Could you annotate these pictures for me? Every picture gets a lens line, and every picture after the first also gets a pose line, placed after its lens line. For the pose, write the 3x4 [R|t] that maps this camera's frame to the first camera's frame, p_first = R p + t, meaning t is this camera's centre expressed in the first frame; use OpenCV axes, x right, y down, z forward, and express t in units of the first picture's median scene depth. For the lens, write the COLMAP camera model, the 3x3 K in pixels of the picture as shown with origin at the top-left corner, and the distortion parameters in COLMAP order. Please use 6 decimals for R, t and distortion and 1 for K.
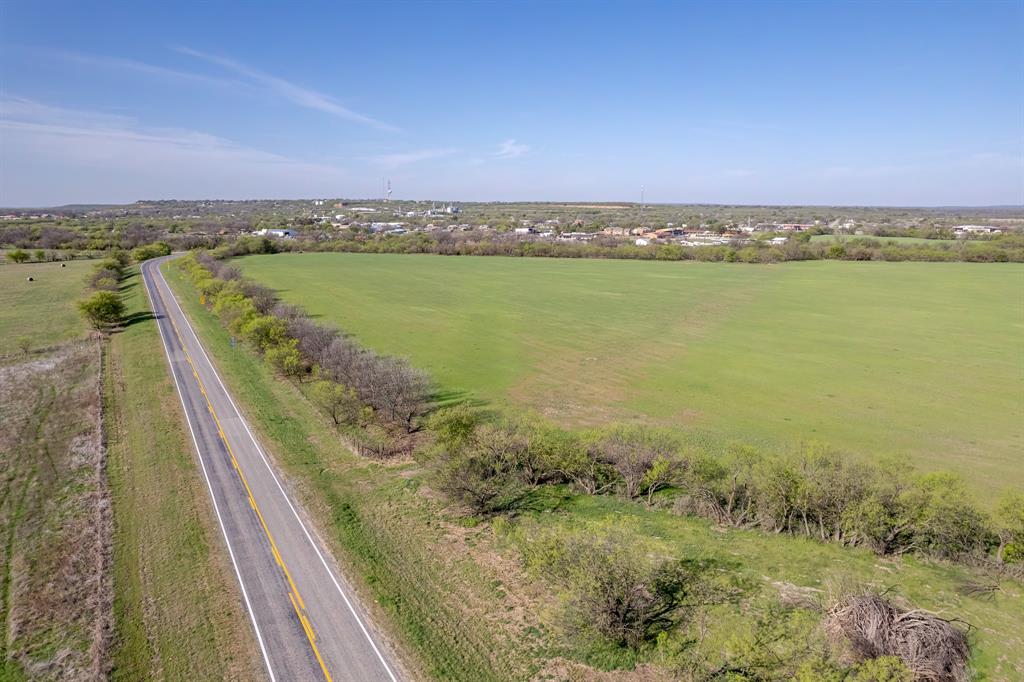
lens RADIAL K [[657.0, 0, 516.9], [0, 657.0, 350.0], [0, 0, 1]] dist [-0.074813, 0.064443]
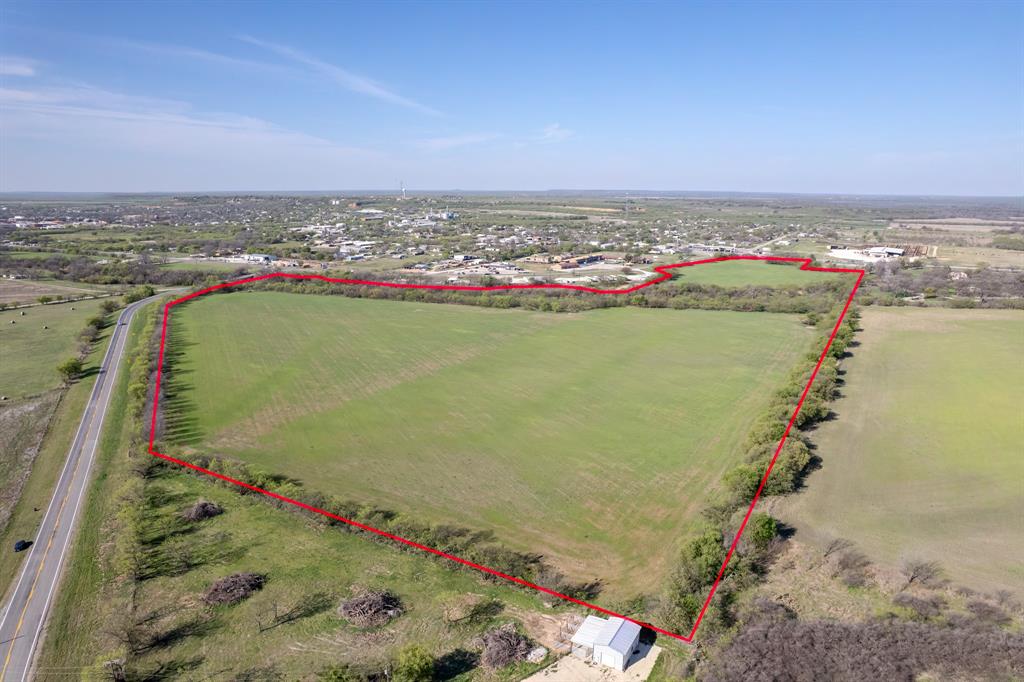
lens RADIAL K [[657.0, 0, 519.2], [0, 657.0, 335.6], [0, 0, 1]] dist [-0.074813, 0.064443]
pose [[0.998510, 0.018419, -0.051375, 0.075824], [-0.018244, 0.999826, 0.003865, -0.019264], [0.051437, -0.002922, 0.998672, -0.080004]]
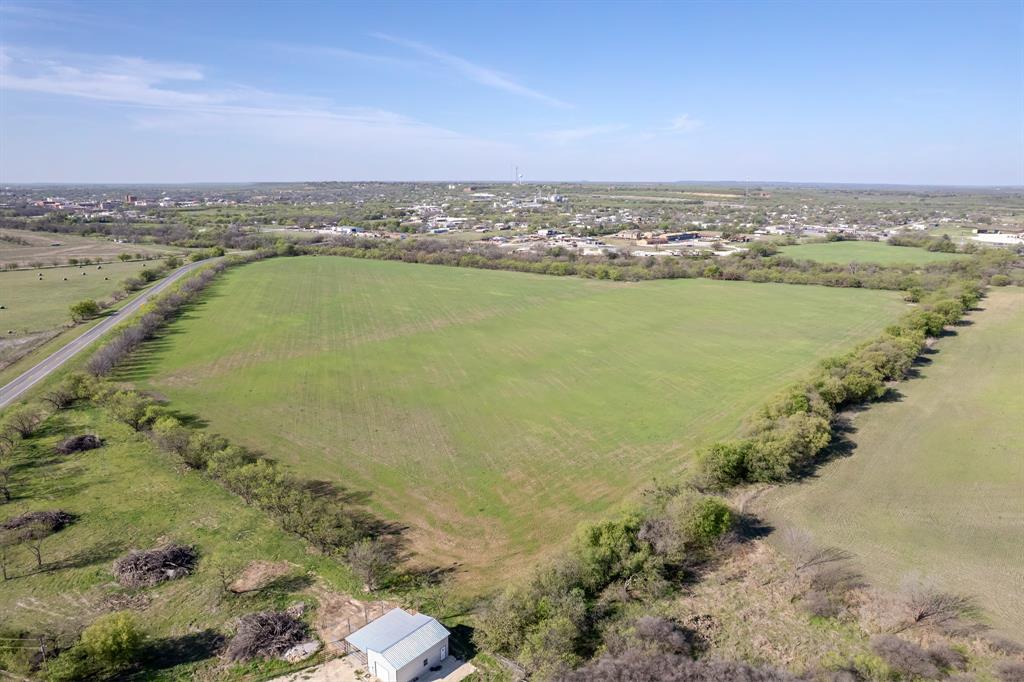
lens RADIAL K [[657.0, 0, 519.3], [0, 657.0, 332.6], [0, 0, 1]] dist [-0.074813, 0.064443]
pose [[0.969647, 0.060258, -0.236967, 0.104465], [-0.057745, 0.998177, 0.017537, -0.010343], [0.237592, -0.003321, 0.971359, -0.052084]]
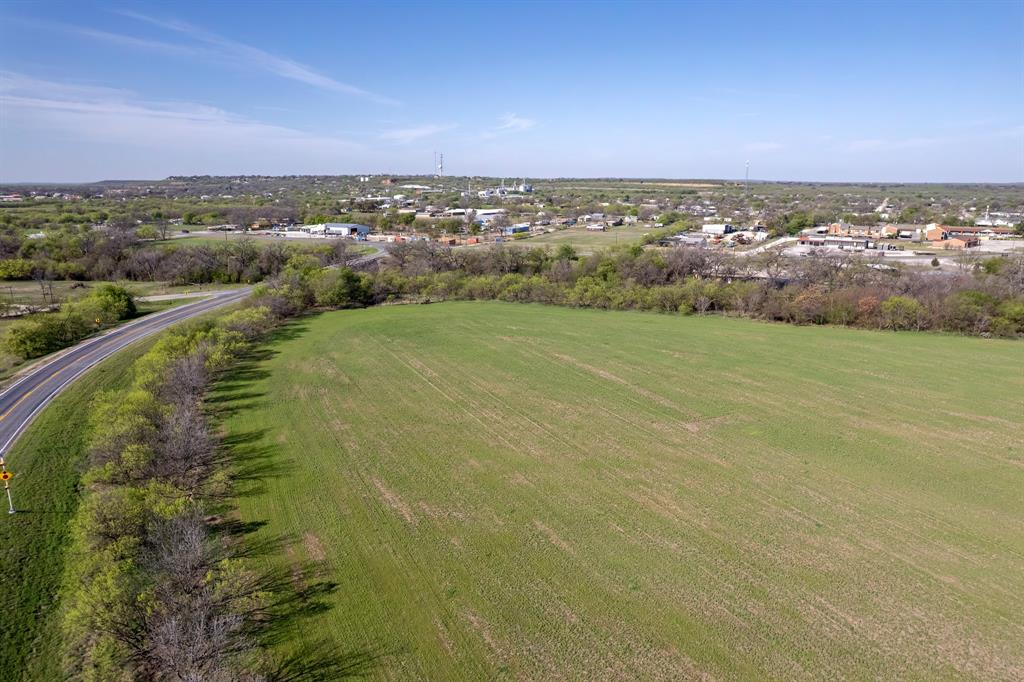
lens RADIAL K [[657.0, 0, 510.3], [0, 657.0, 341.8], [0, 0, 1]] dist [-0.074813, 0.064443]
pose [[0.998302, 0.014248, -0.056479, -0.064541], [-0.012889, 0.999620, 0.024354, -0.034693], [0.056804, -0.023585, 0.998107, 0.143755]]
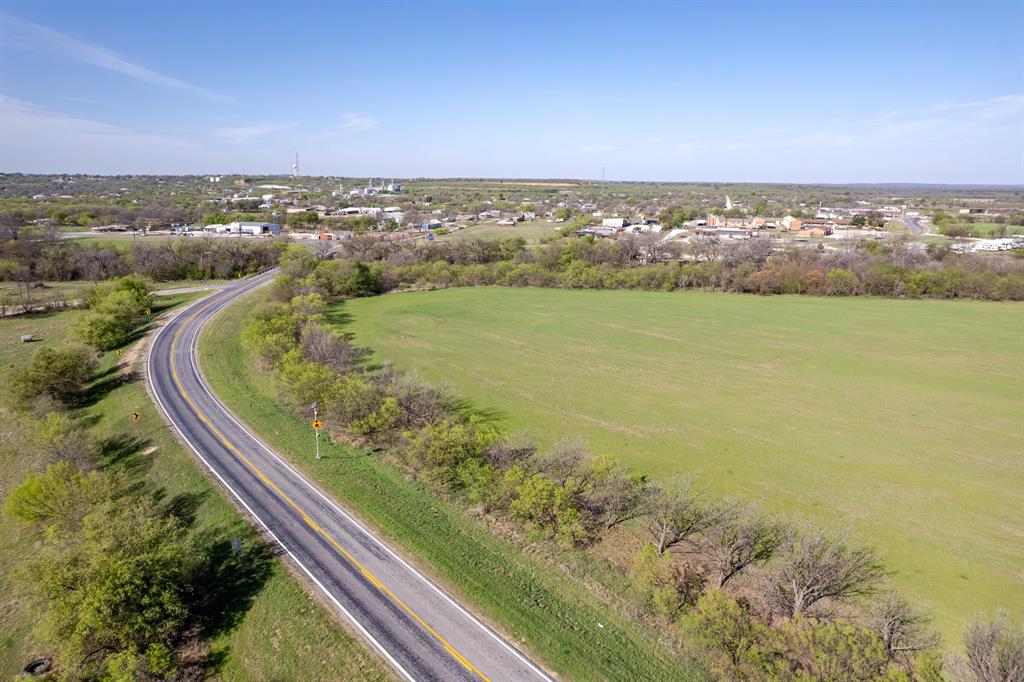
lens RADIAL K [[657.0, 0, 510.3], [0, 657.0, 342.8], [0, 0, 1]] dist [-0.074813, 0.064443]
pose [[0.985642, -0.036497, 0.164857, -0.092468], [0.032437, 0.999102, 0.027253, -0.031444], [-0.165704, -0.021514, 0.985941, 0.134772]]
